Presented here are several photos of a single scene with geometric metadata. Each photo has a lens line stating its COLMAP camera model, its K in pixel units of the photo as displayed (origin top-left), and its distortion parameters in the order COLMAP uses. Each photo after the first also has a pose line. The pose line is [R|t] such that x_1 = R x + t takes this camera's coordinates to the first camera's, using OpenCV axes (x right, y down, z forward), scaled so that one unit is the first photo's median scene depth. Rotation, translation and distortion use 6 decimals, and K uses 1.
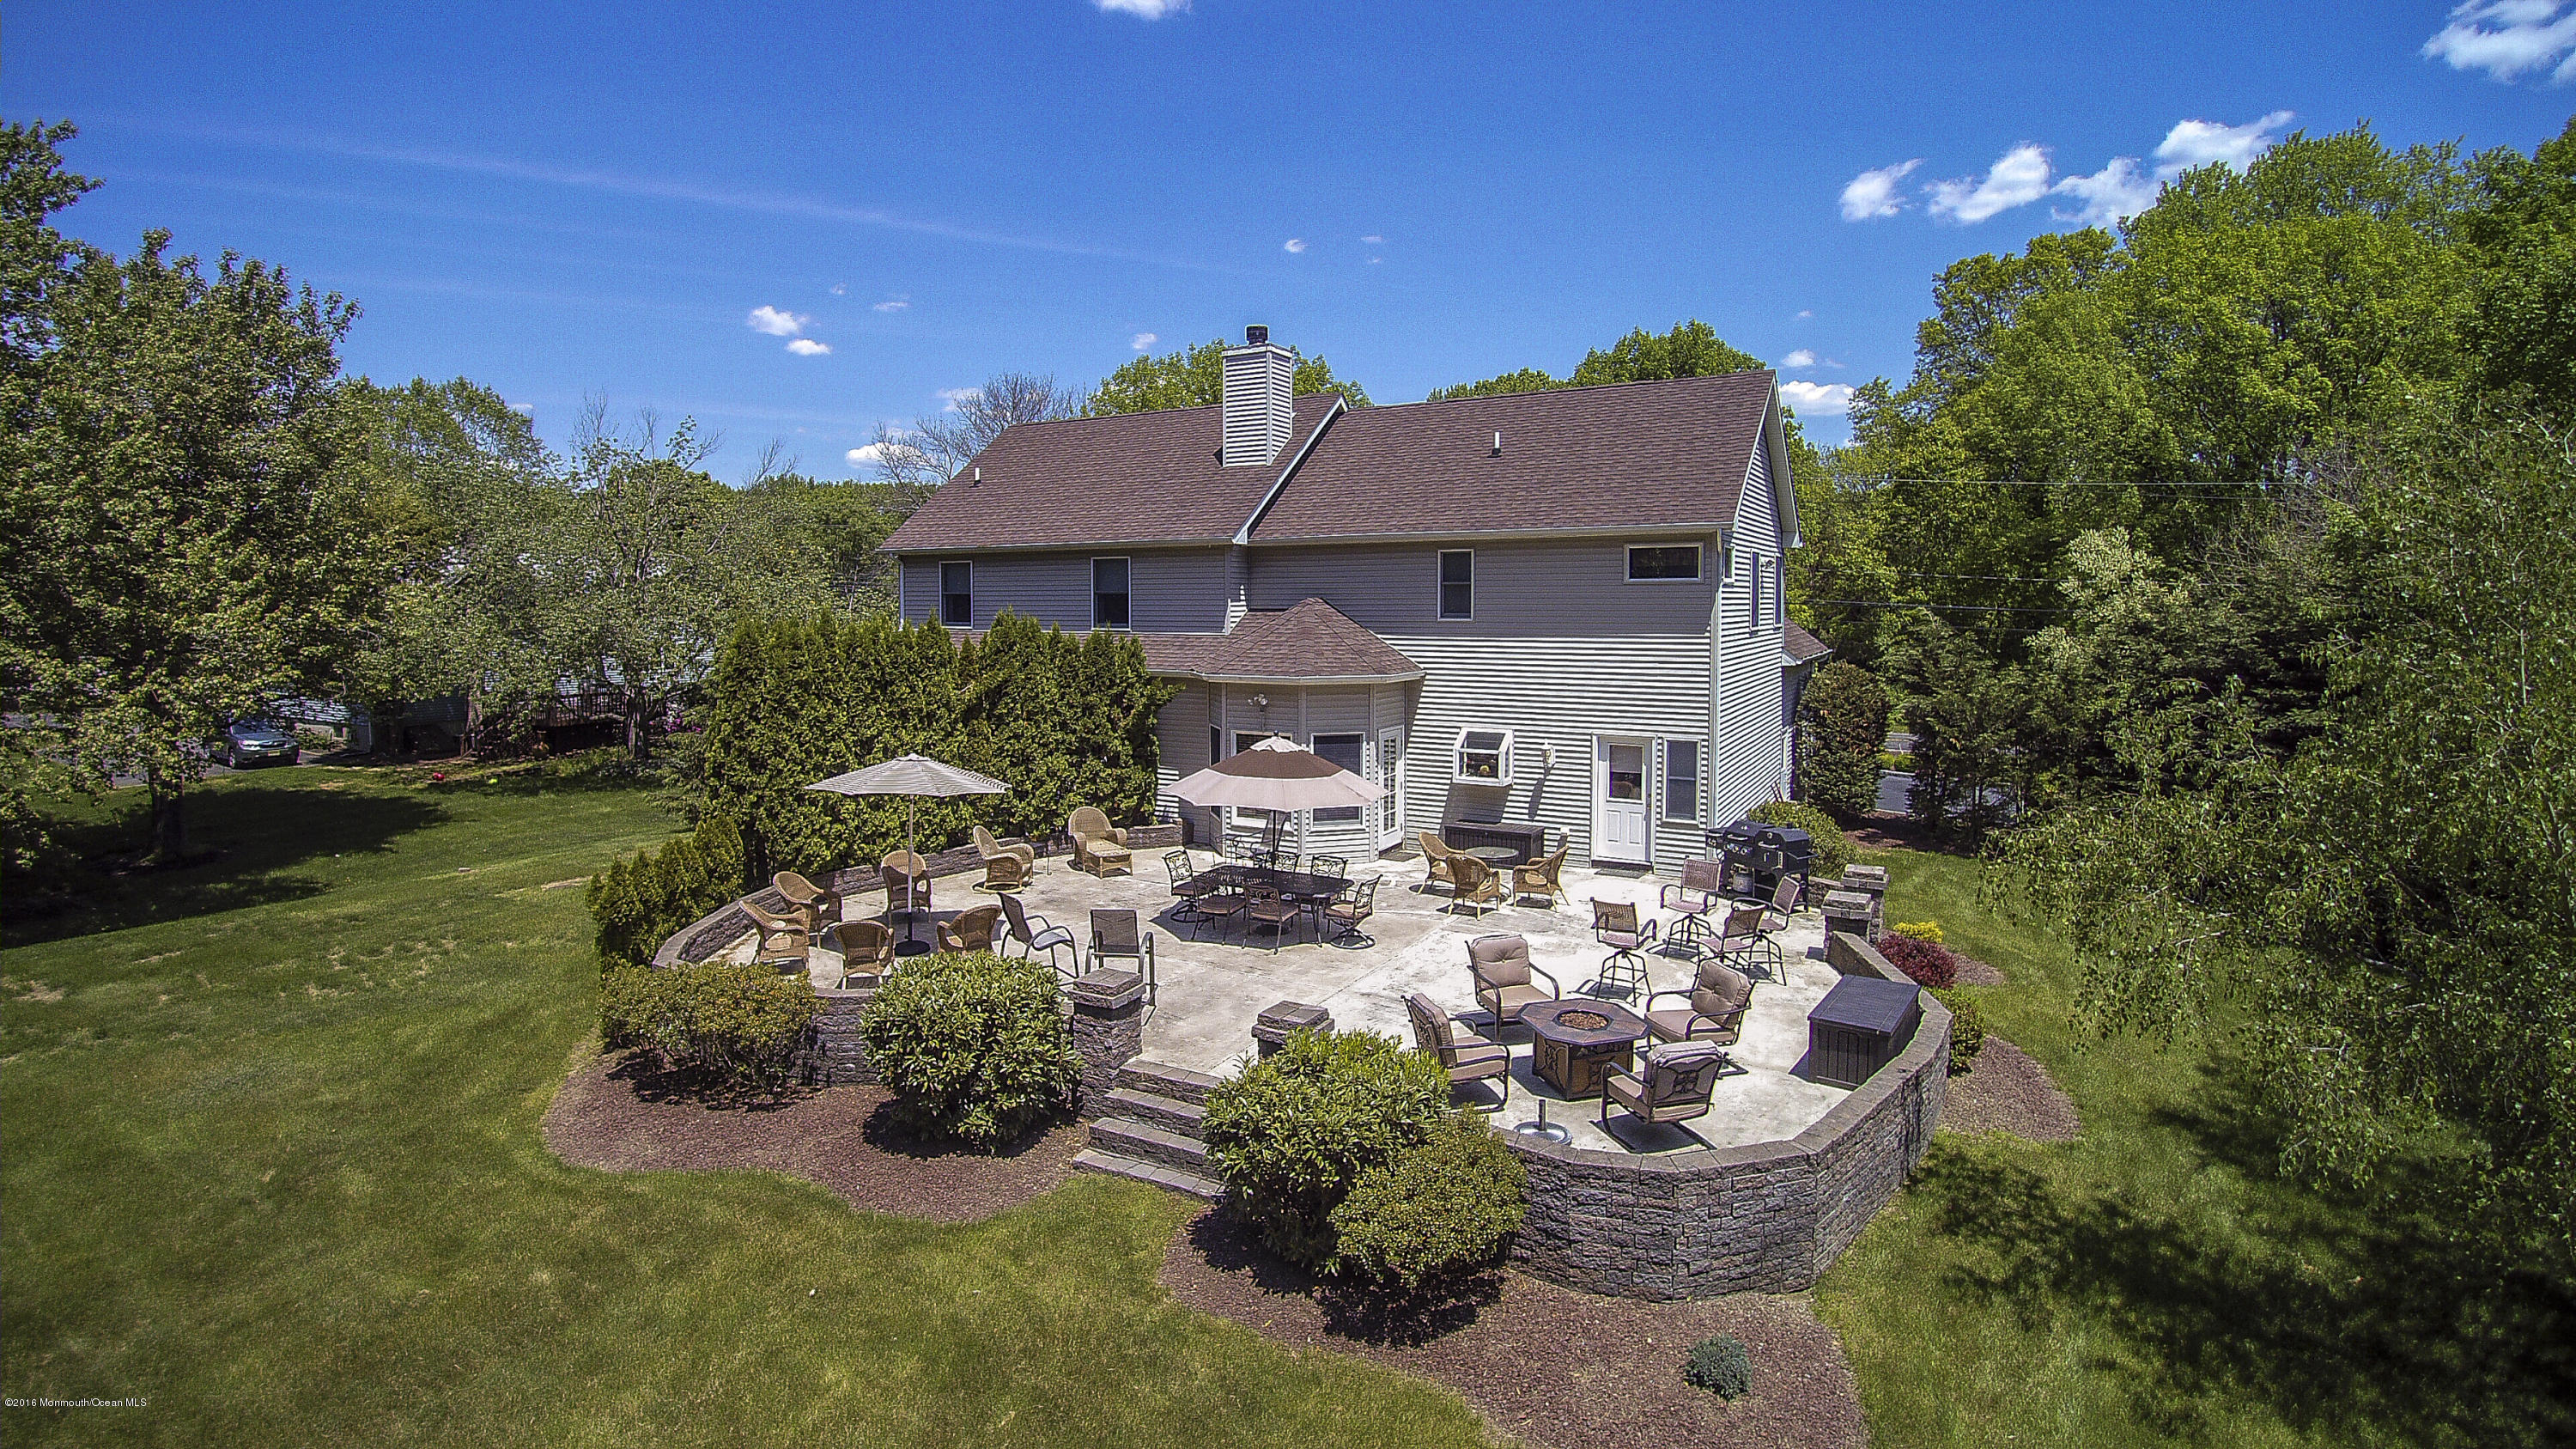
lens RADIAL K [[1257.1, 0, 1279.8], [0, 1257.1, 661.2], [0, 0, 1]] dist [-0.036199, -0.003677]
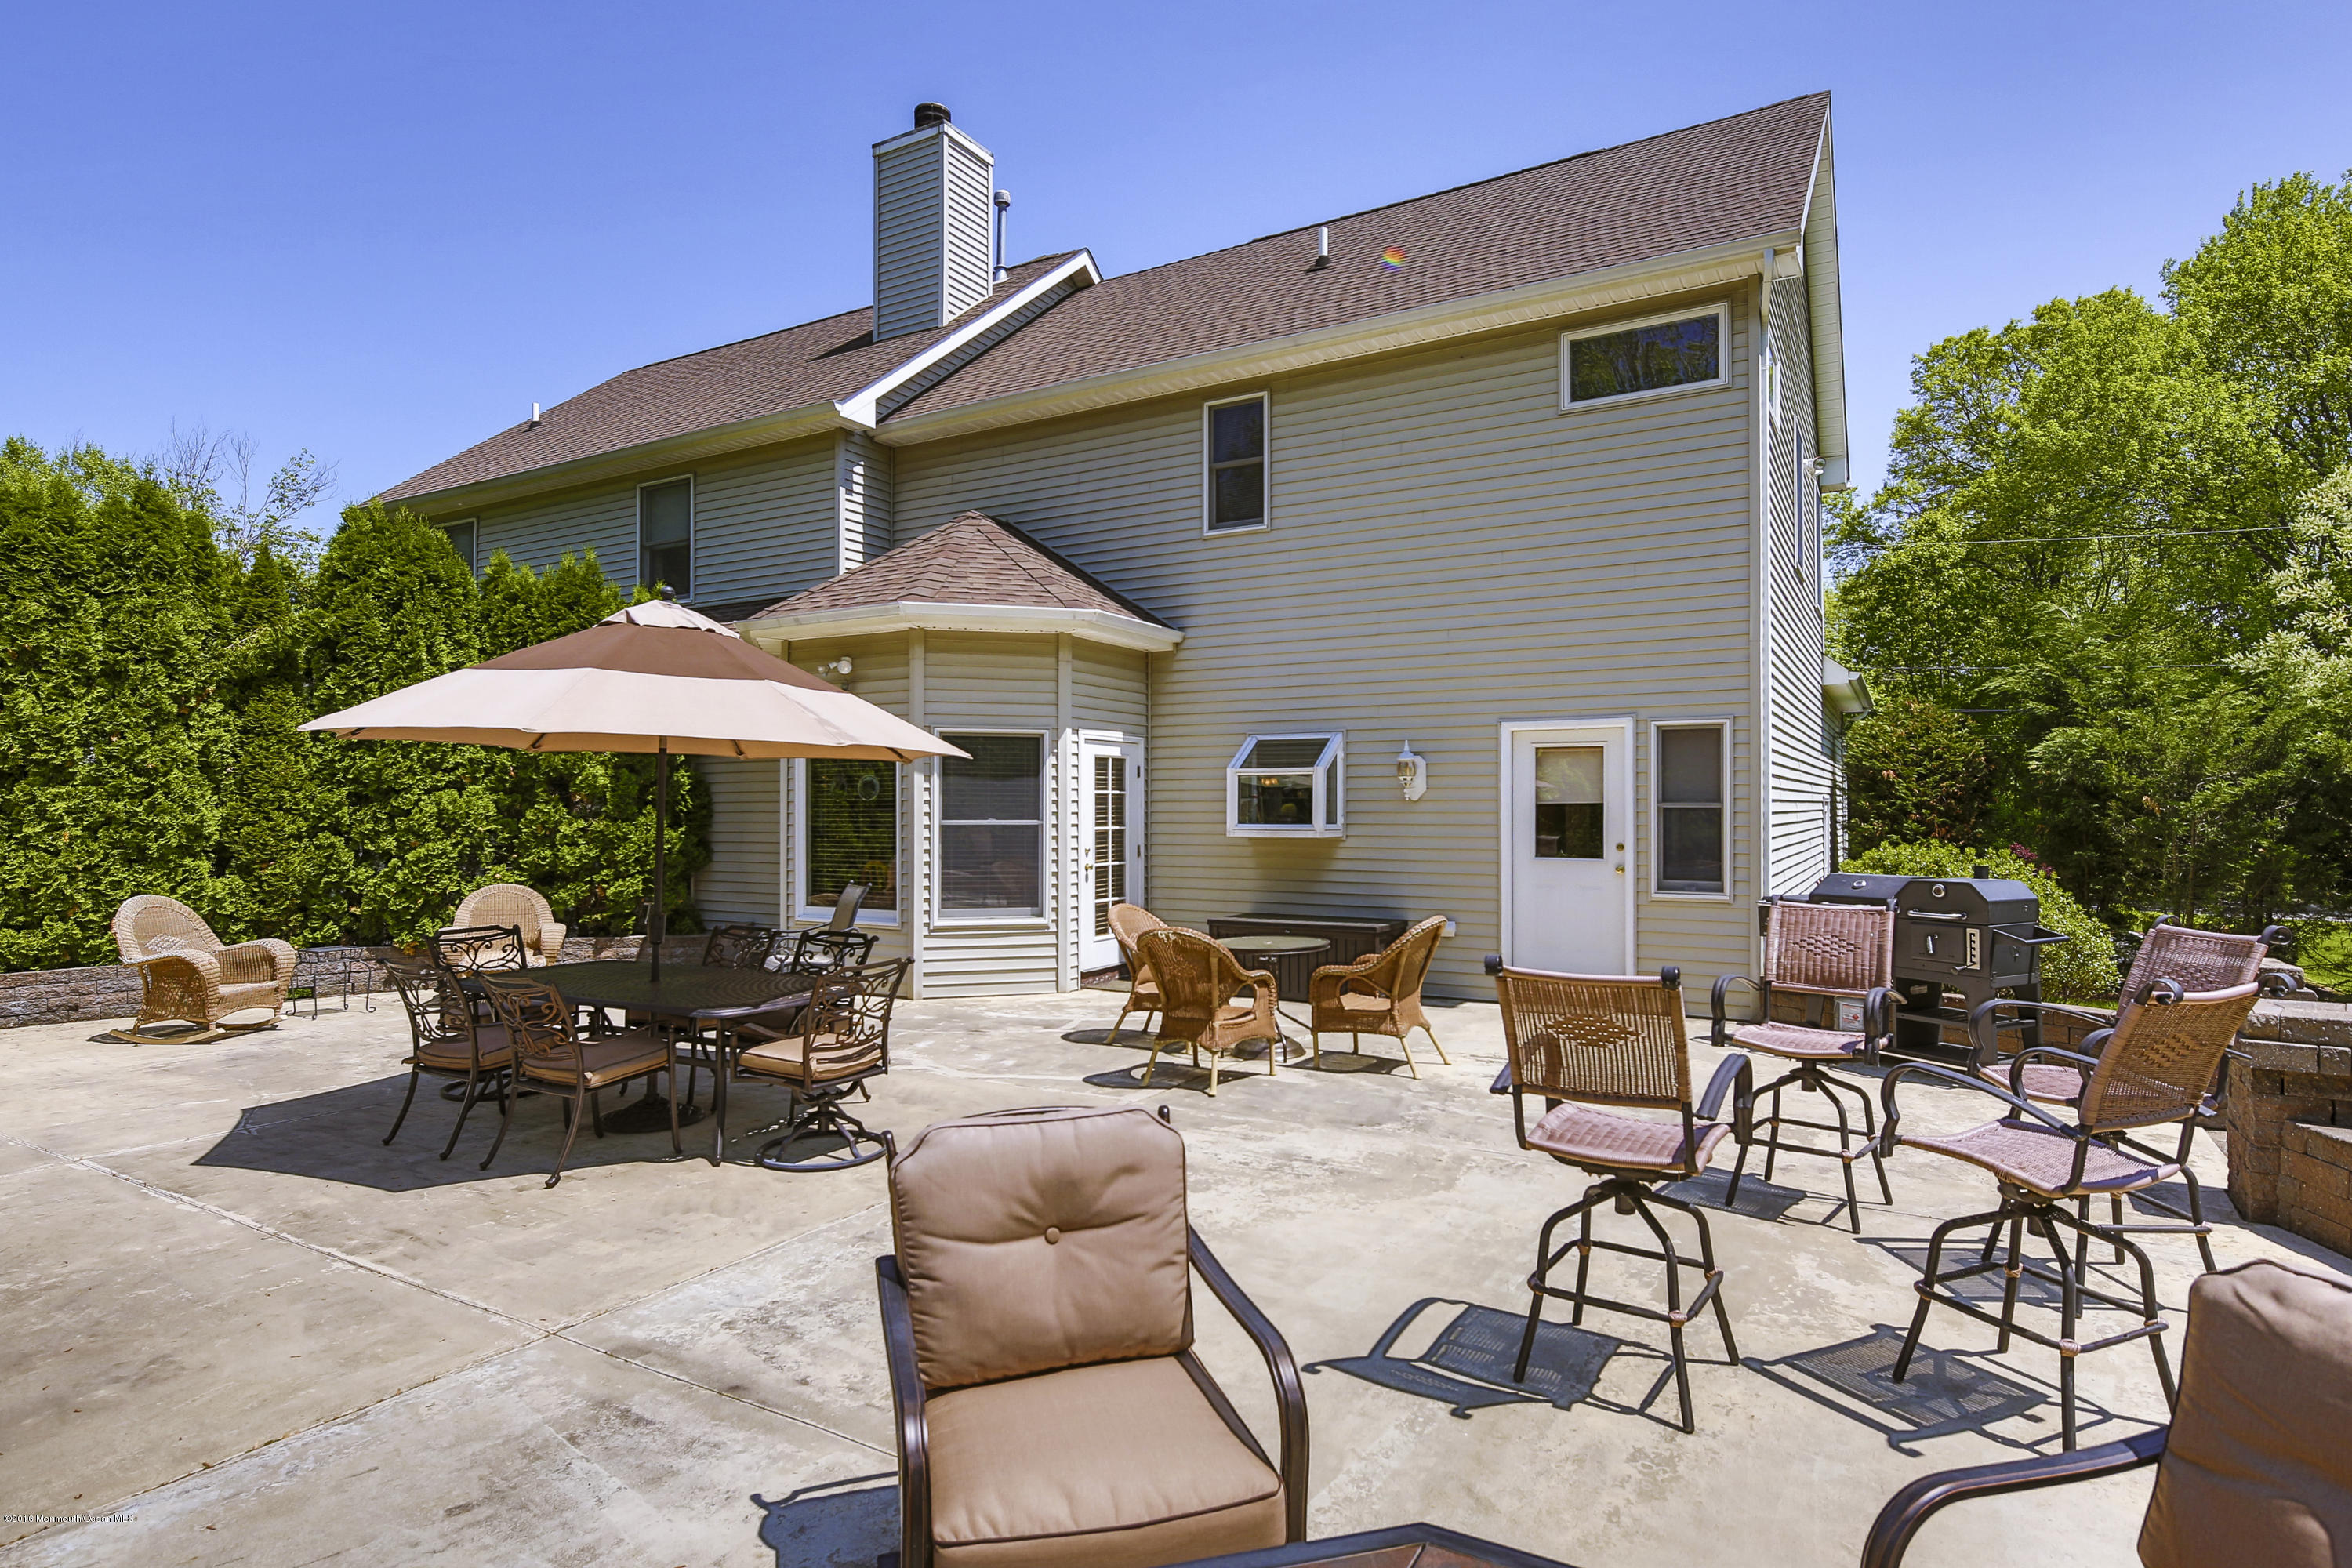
lens RADIAL K [[1216.0, 0, 1208.7], [0, 1216.0, 805.3], [0, 0, 1]] dist [0.004219, 0.001171]
pose [[0.999989, 0.002571, 0.003834, 0.136886], [-0.002315, 0.997873, -0.065141, 0.123380], [-0.003993, 0.065132, 0.997869, 0.540375]]
